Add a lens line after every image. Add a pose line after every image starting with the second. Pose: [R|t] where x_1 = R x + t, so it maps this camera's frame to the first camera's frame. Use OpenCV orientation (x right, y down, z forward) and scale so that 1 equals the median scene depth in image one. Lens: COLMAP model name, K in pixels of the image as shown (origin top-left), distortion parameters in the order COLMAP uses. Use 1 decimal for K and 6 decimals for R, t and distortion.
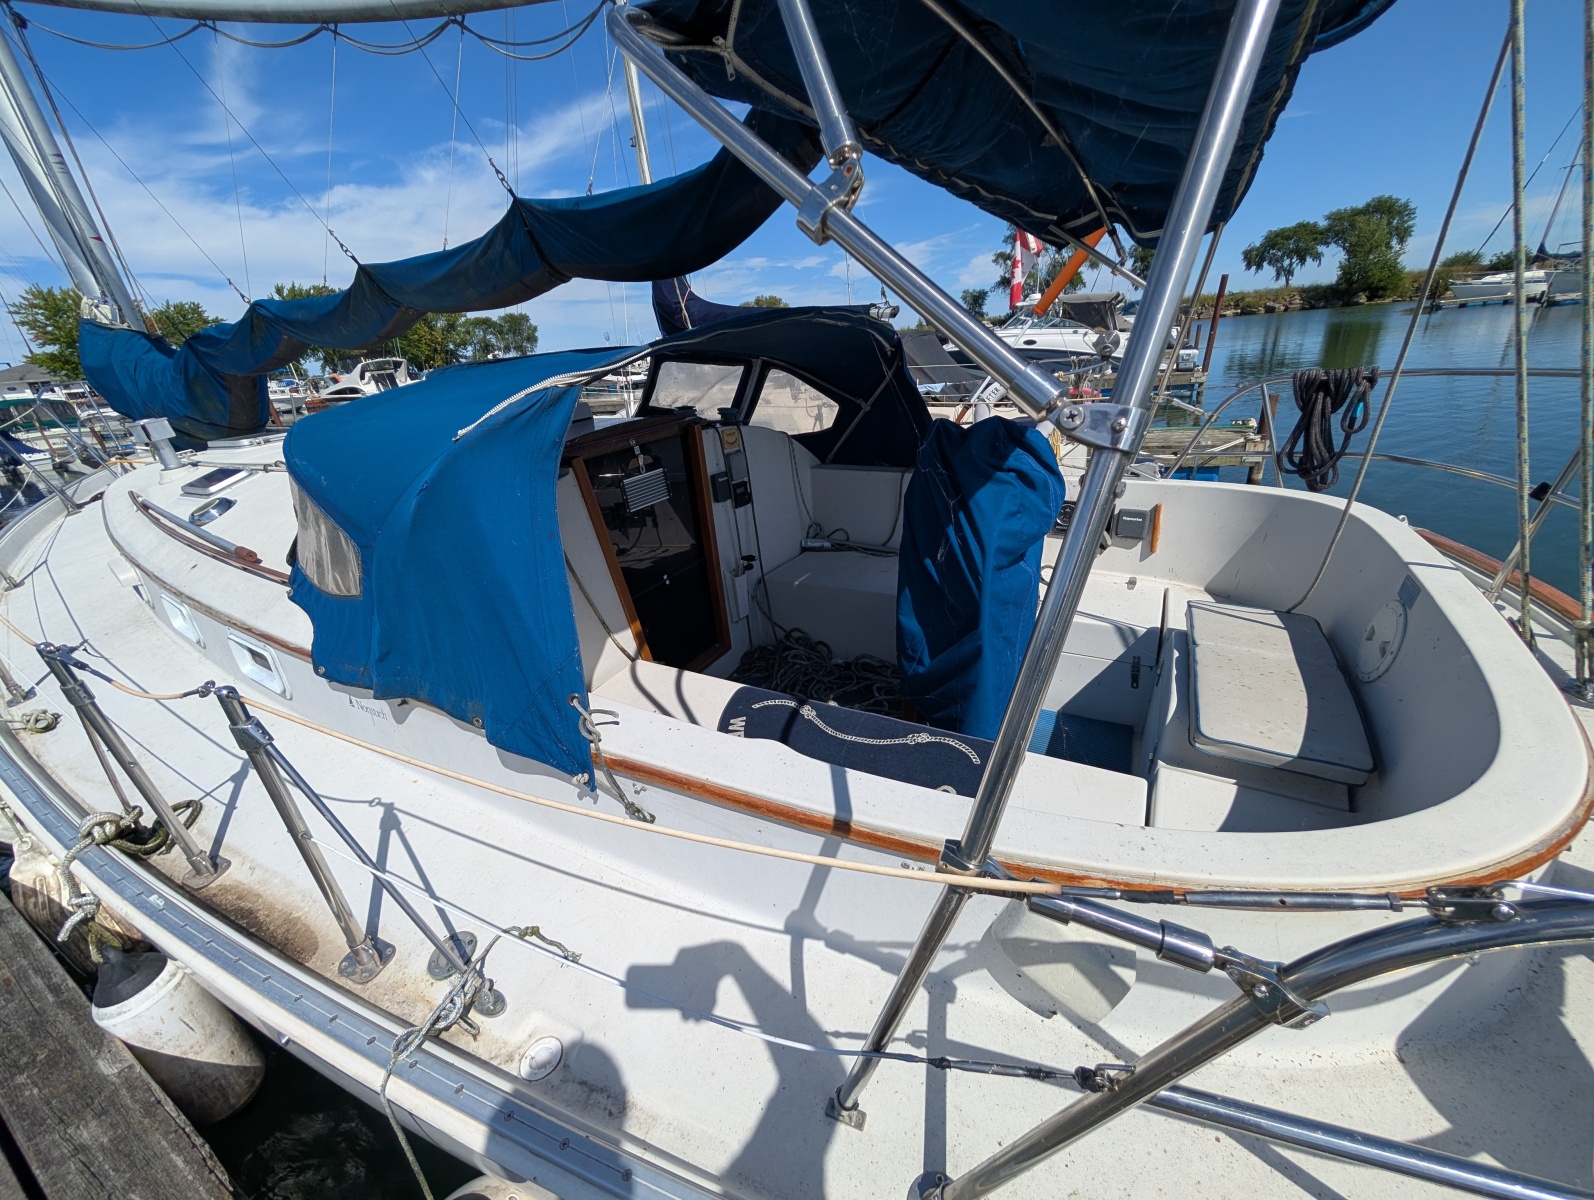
lens RADIAL K [[616.0, 0, 797.0], [0, 616.0, 600.0], [0, 0, 1]] dist [-0.001046, -0.000105]
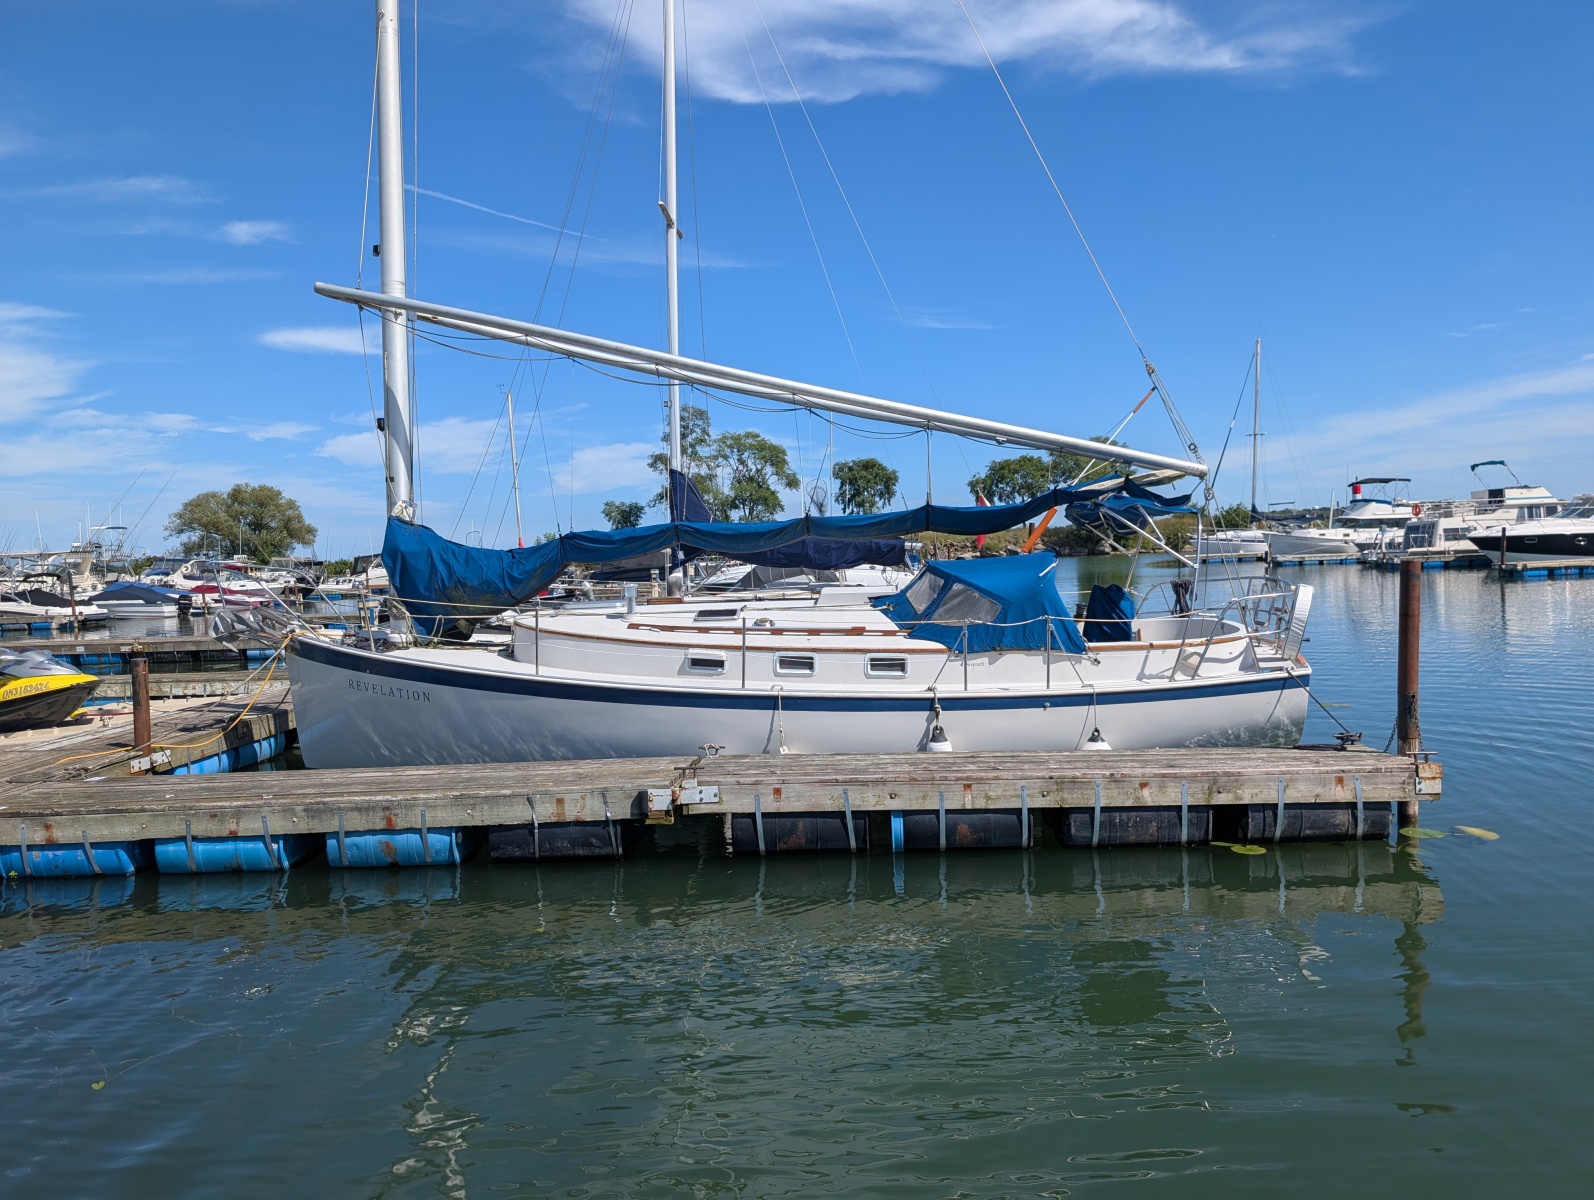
lens RADIAL K [[1161.3, 0, 797.0], [0, 1161.3, 600.0], [0, 0, 1]] dist [0.006504, 0.000875]
pose [[0.904126, 0.034778, 0.425848, -0.082065], [0.124248, 0.932209, -0.339924, 0.035705], [-0.408801, 0.360245, 0.838514, -0.074177]]
